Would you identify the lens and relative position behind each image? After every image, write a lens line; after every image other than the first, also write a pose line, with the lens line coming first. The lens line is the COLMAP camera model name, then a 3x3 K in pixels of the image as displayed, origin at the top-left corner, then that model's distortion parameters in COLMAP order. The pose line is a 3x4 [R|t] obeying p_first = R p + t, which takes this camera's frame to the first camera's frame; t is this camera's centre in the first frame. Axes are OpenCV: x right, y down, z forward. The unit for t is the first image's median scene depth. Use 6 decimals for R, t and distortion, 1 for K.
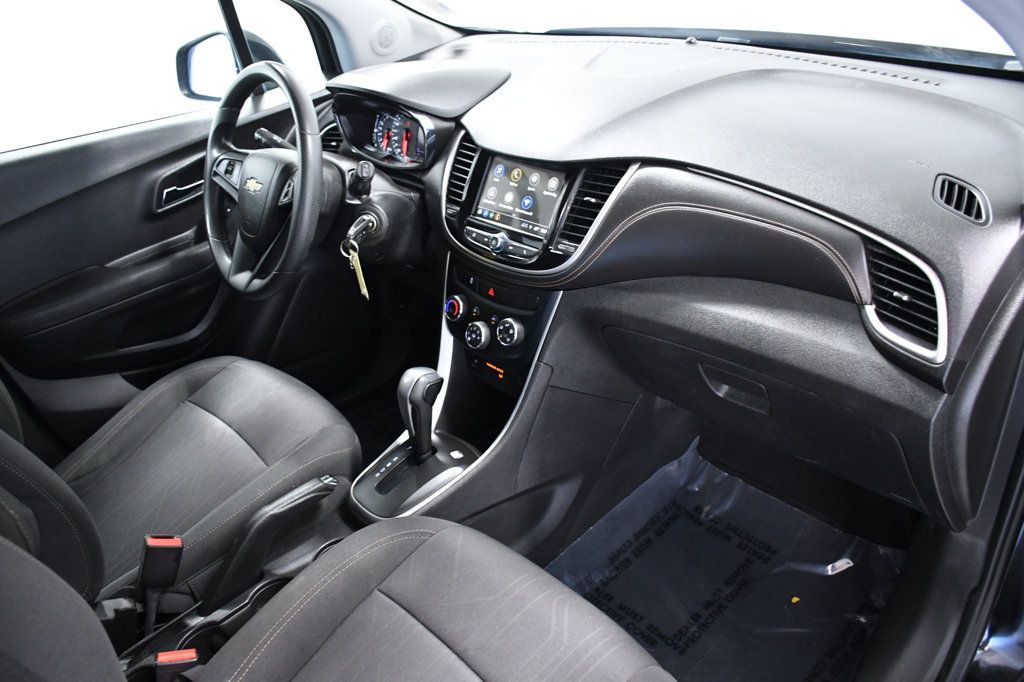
lens RADIAL K [[812.8, 0, 508.4], [0, 812.8, 344.5], [0, 0, 1]] dist [-0.122063, 0.068500]
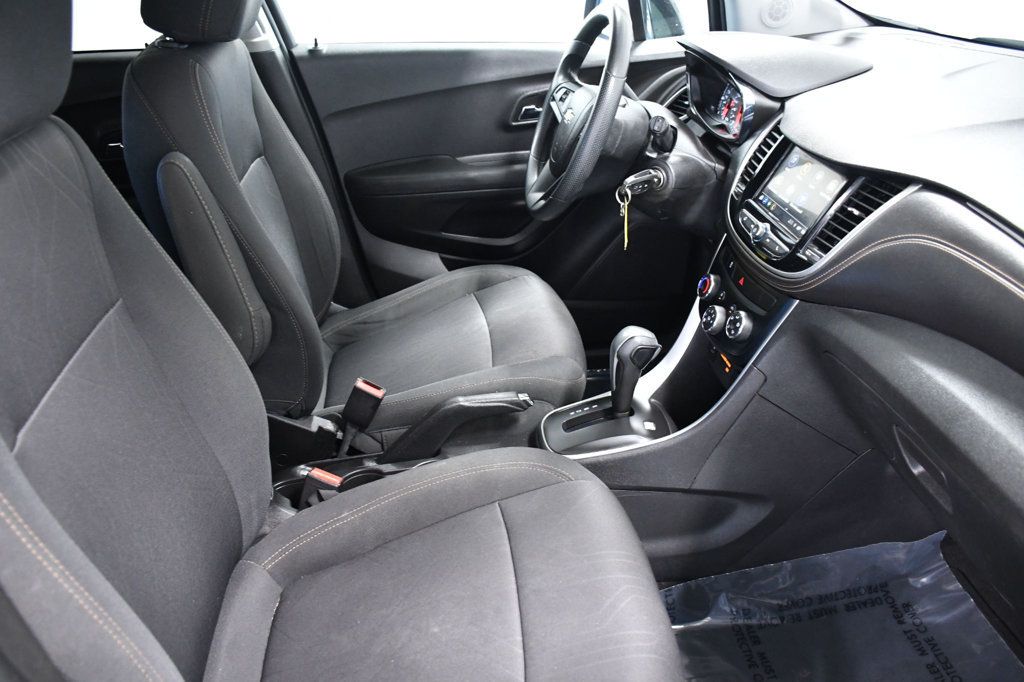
lens RADIAL K [[812.8, 0, 505.3], [0, 812.8, 340.6], [0, 0, 1]] dist [-0.122063, 0.068500]
pose [[0.811026, 0.348122, -0.470157, 0.217611], [-0.335561, 0.935147, 0.113571, -0.013523], [0.479203, 0.065657, 0.875245, 0.050722]]
